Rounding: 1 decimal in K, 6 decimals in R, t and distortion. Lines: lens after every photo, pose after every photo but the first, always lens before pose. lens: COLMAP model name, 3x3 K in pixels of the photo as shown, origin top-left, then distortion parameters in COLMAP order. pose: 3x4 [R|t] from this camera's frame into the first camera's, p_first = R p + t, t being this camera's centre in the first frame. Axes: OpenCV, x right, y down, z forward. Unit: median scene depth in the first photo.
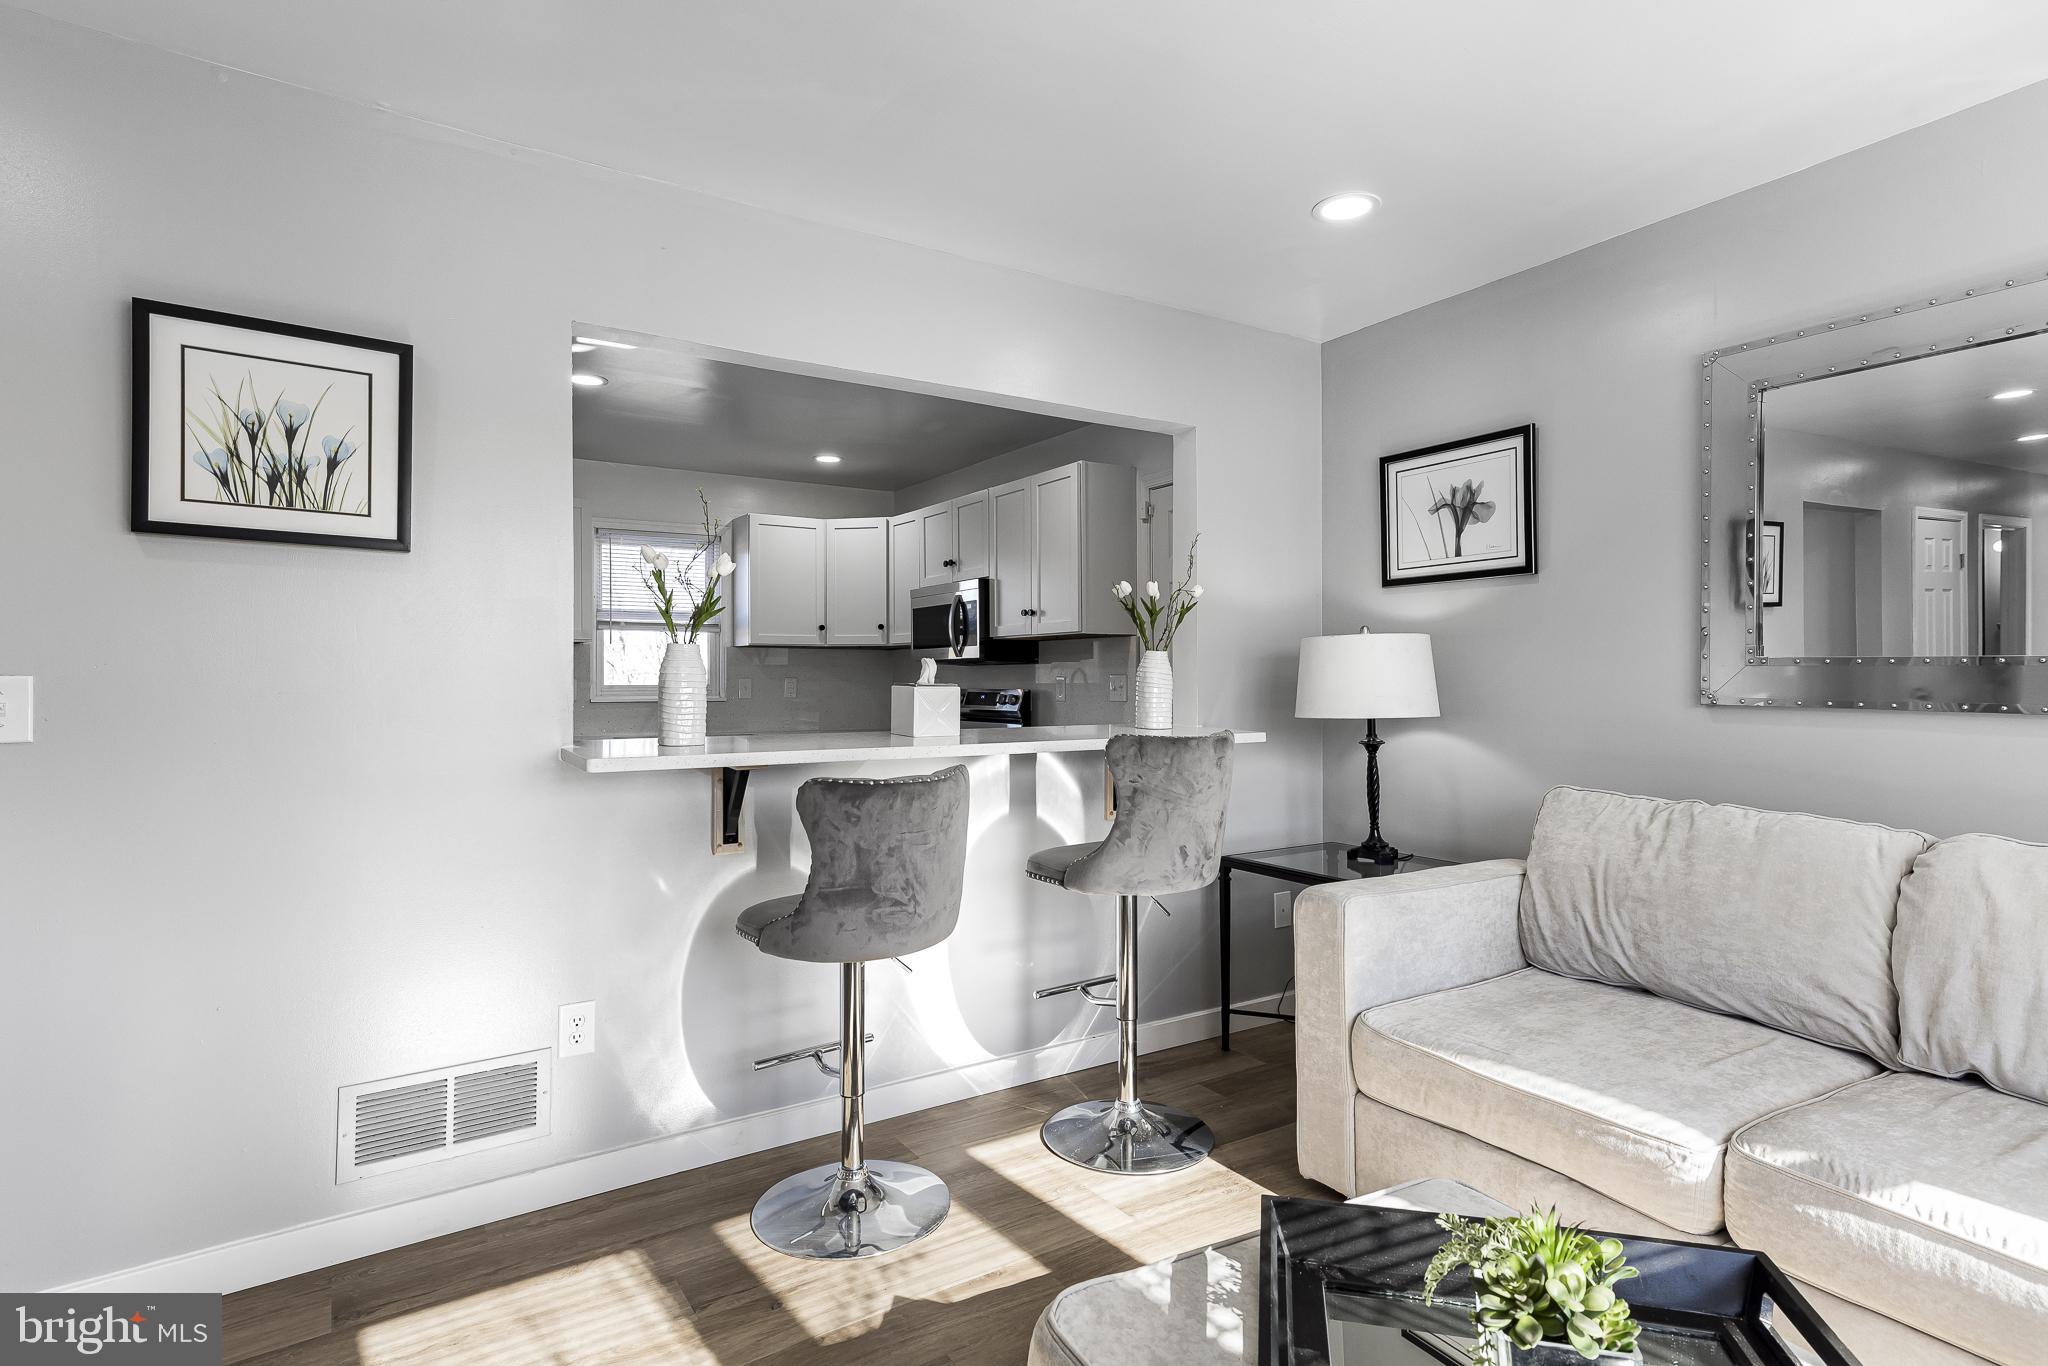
lens RADIAL K [[1059.5, 0, 1018.6], [0, 1059.5, 671.3], [0, 0, 1]] dist [0.046823, 0.002535]
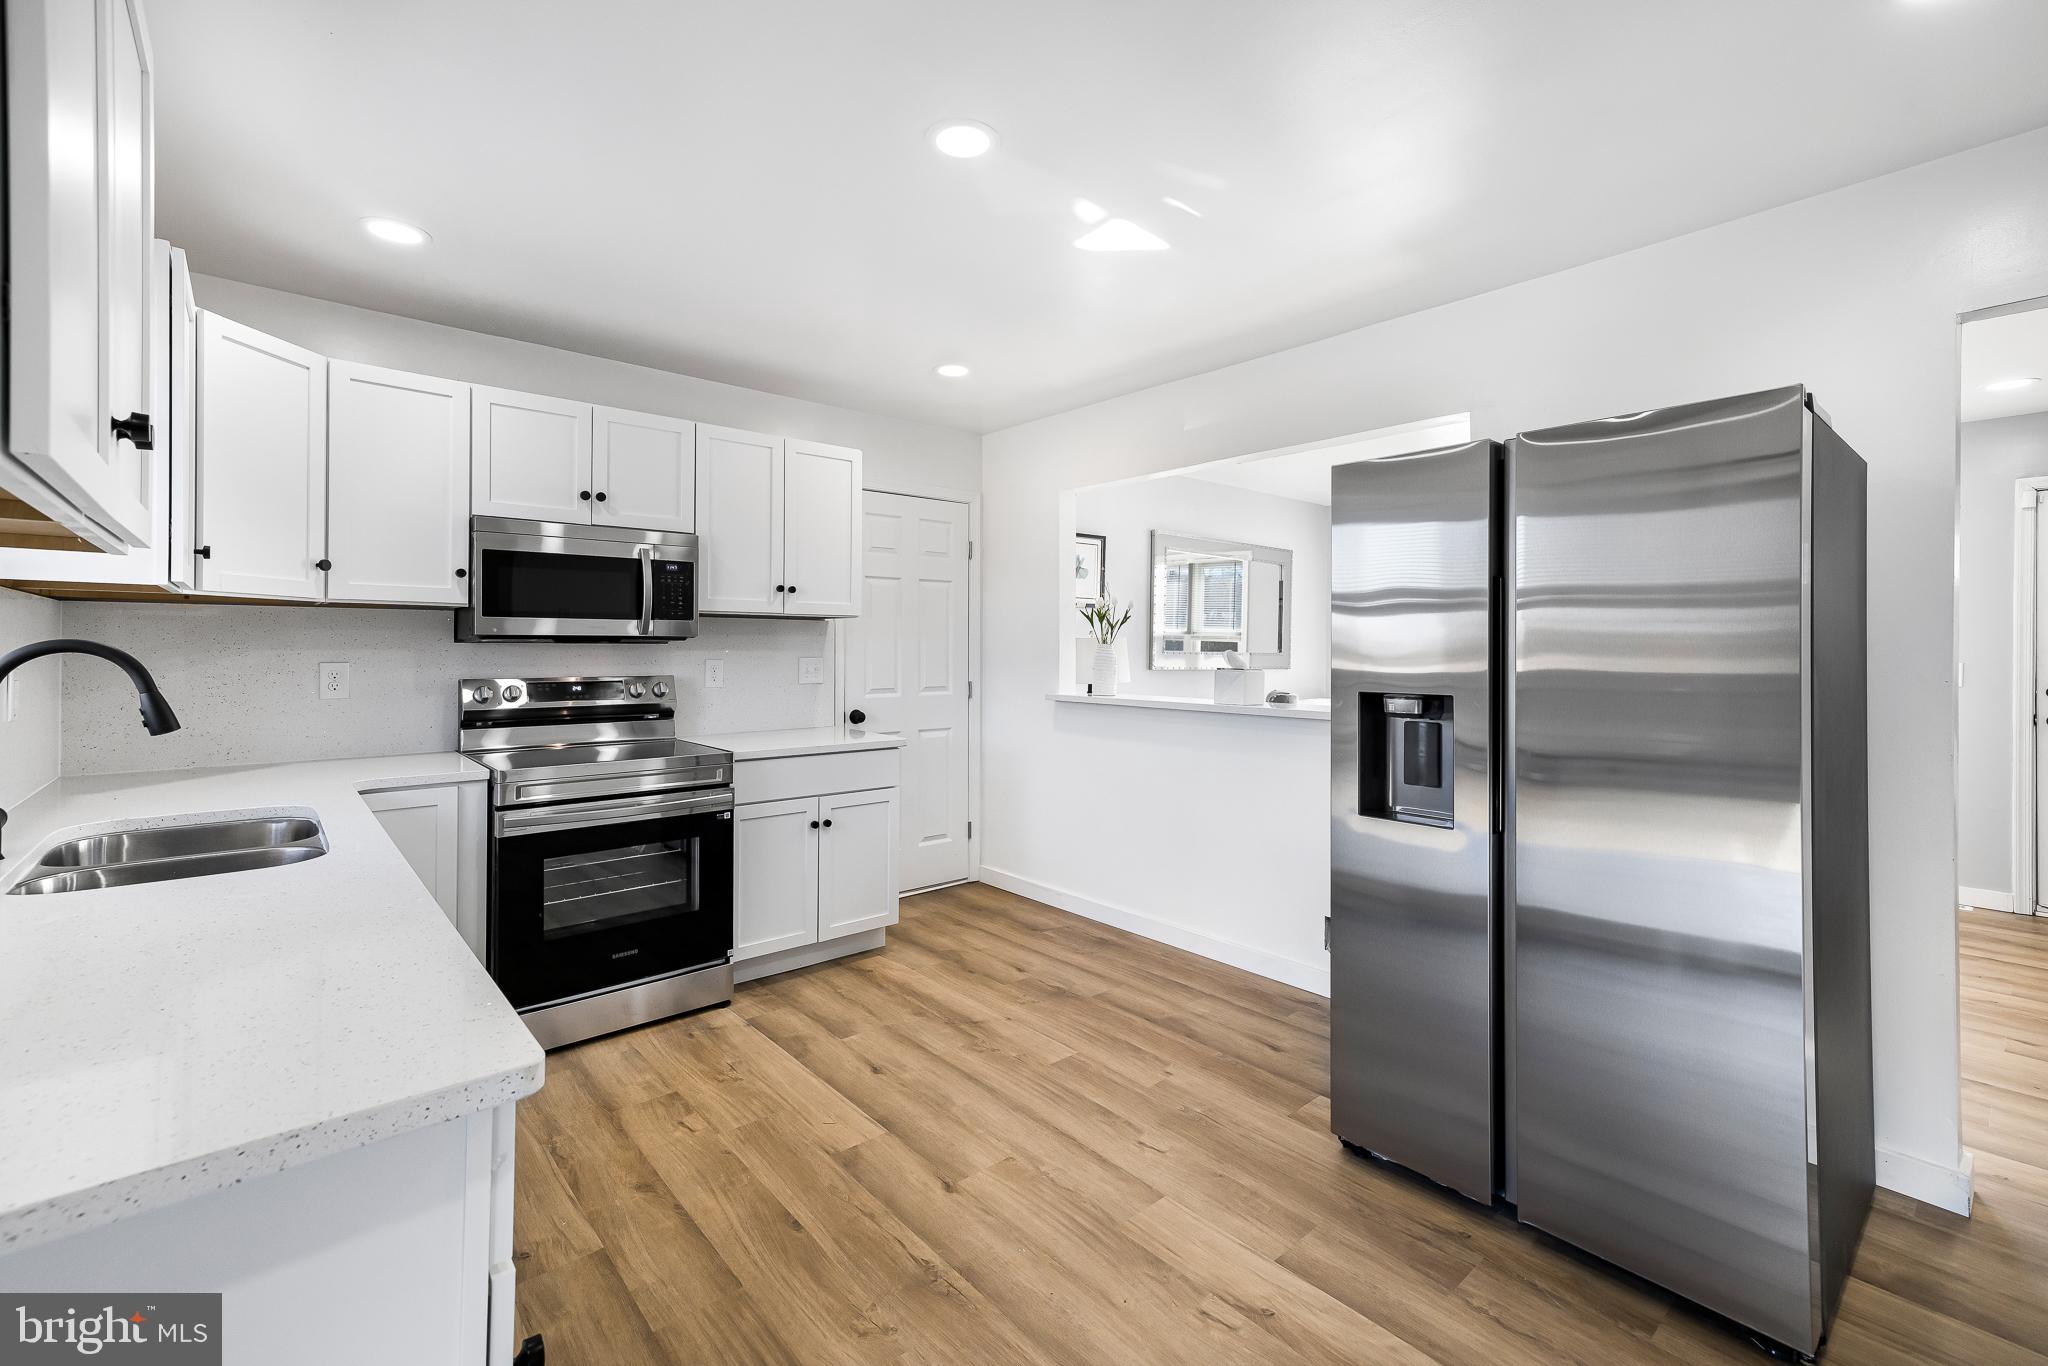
lens RADIAL K [[866.3, 0, 1026.6], [0, 866.3, 641.6], [0, 0, 1]] dist [-0.015541, 0.015846]
pose [[-0.152337, 0.010572, 0.988272, -1.341260], [-0.009234, 0.999884, -0.012120, -0.006192], [-0.988286, -0.010972, -0.152221, 1.630107]]
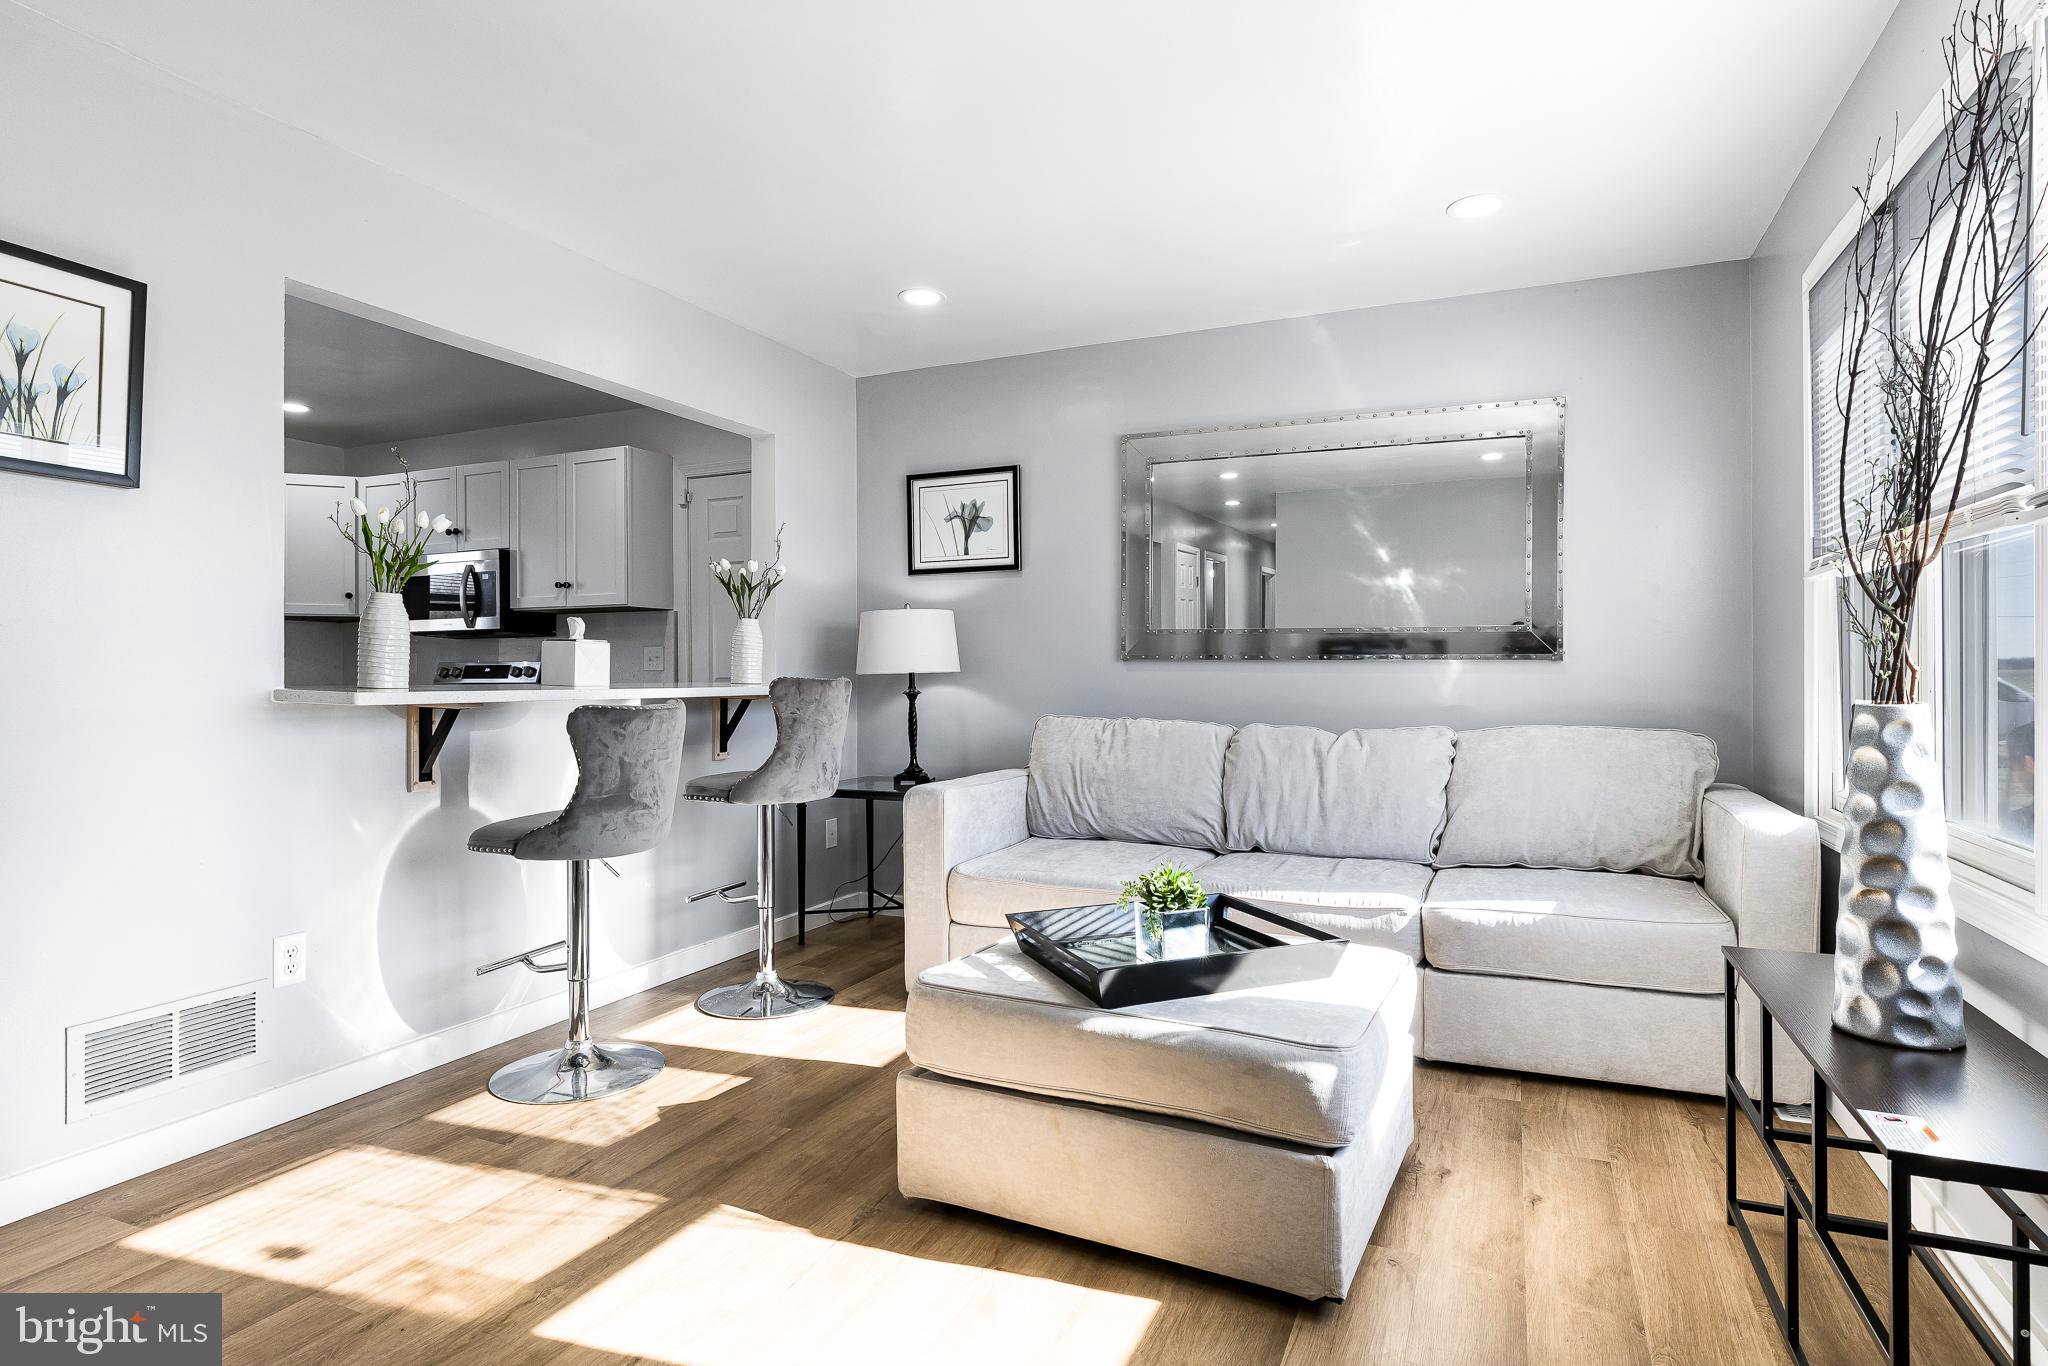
lens RADIAL K [[1106.2, 0, 1028.4], [0, 1106.2, 671.4], [0, 0, 1]] dist [-0.007955, -0.000051]
pose [[0.831196, 0.000688, 0.555979, -0.372919], [-0.001375, 0.999999, 0.000818, 0.047643], [-0.555978, -0.001444, 0.831196, -0.256990]]
